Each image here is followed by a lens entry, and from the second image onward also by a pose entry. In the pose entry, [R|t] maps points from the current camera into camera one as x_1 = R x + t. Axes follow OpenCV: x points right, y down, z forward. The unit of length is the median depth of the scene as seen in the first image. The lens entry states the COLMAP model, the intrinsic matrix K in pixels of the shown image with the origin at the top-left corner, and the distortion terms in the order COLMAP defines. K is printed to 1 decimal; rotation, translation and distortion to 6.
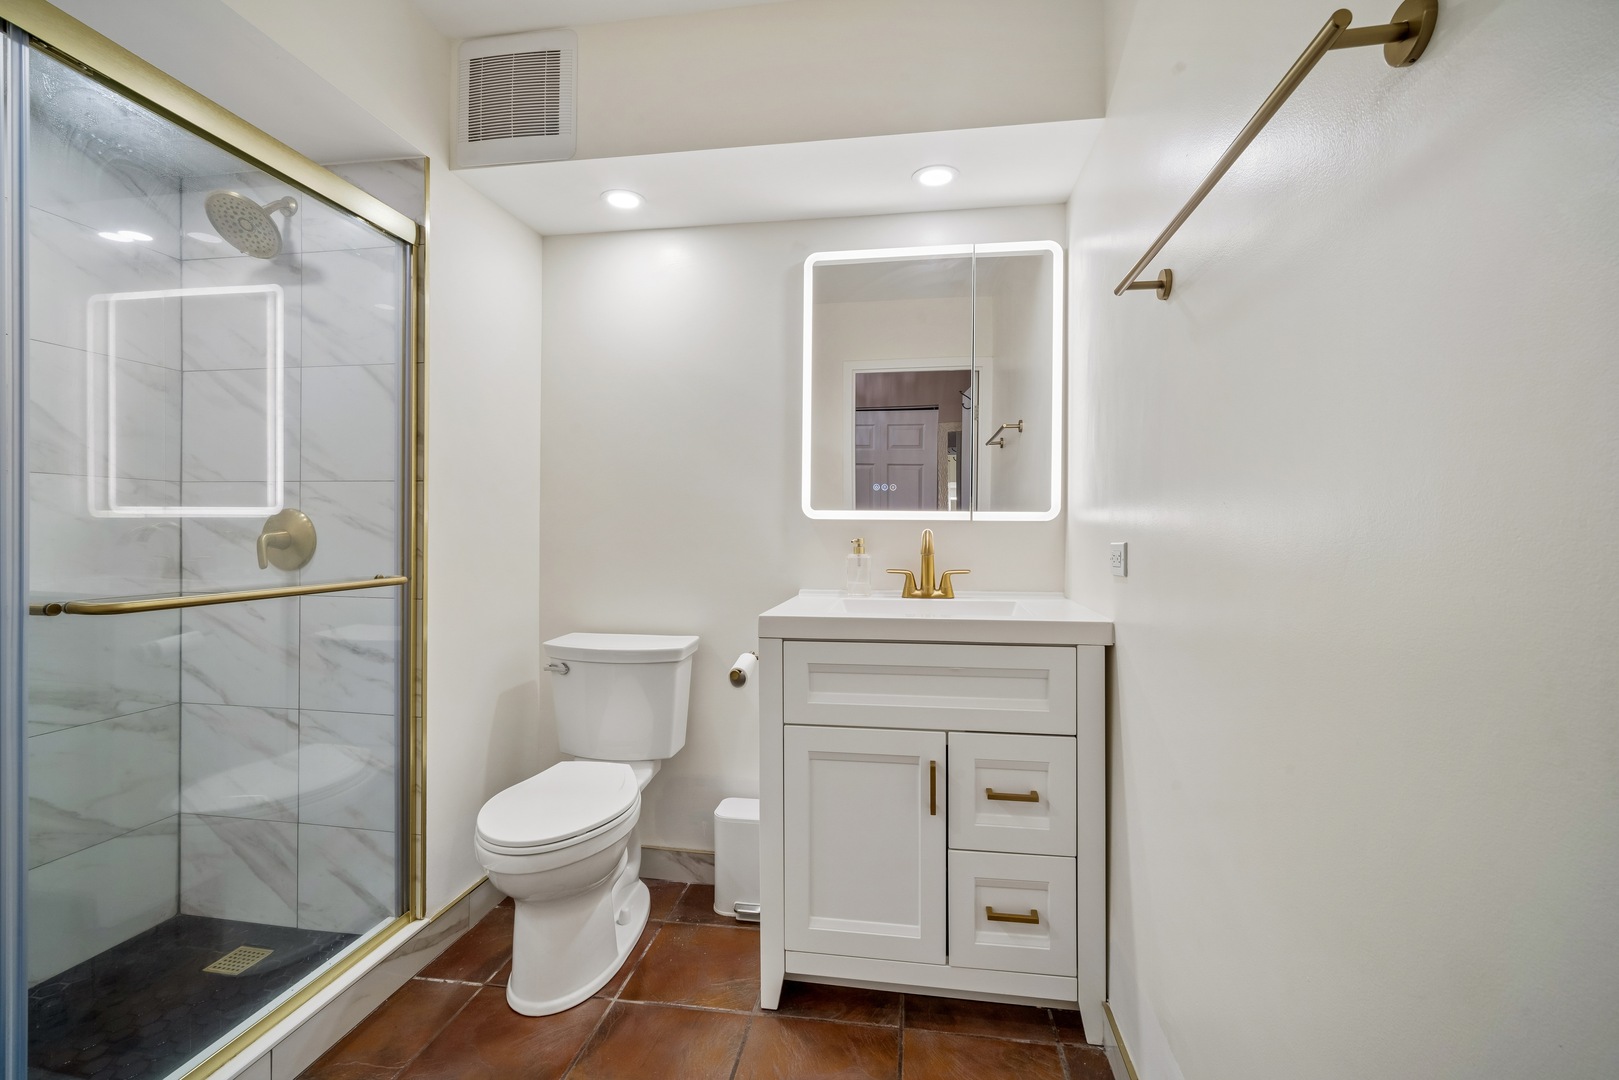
lens RADIAL K [[703.6, 0, 815.0], [0, 703.6, 533.4], [0, 0, 1]] dist [-0.003980, 0.001779]
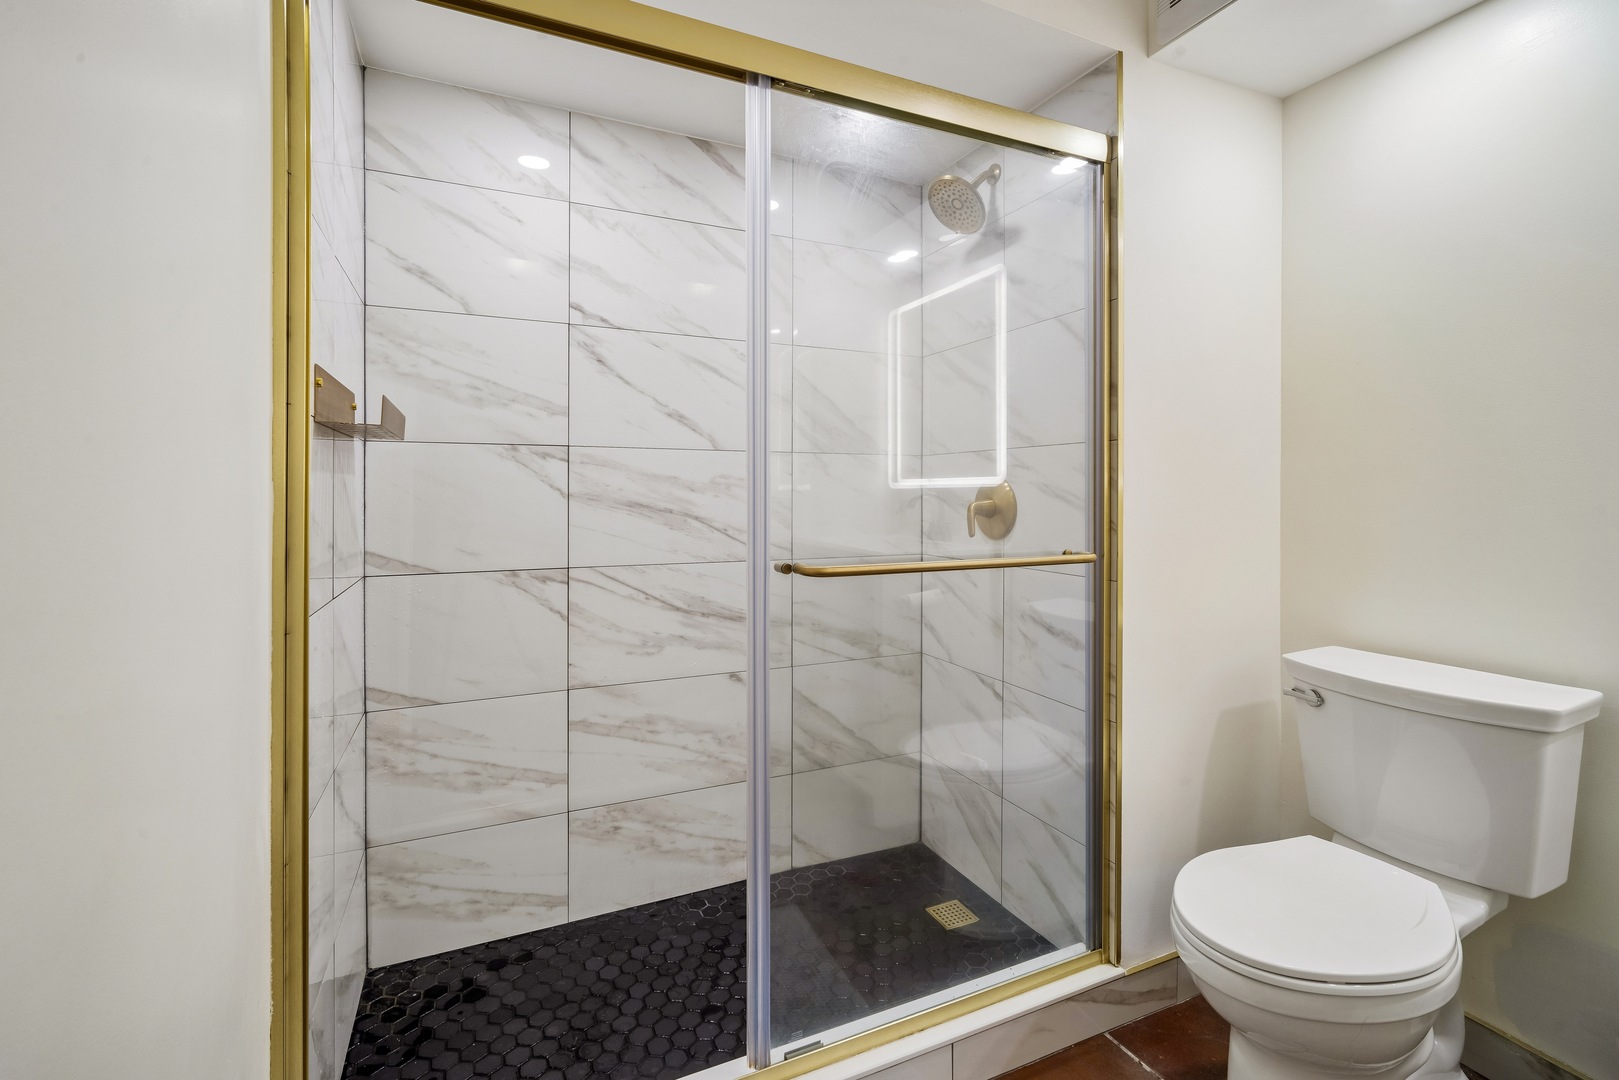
lens RADIAL K [[703.6, 0, 818.8], [0, 703.6, 494.4], [0, 0, 1]] dist [-0.003980, 0.001779]
pose [[0.549196, -0.005910, -0.835672, -0.054227], [-0.001695, 0.999965, -0.008186, -0.002358], [0.835692, 0.005912, 0.549167, 0.245196]]
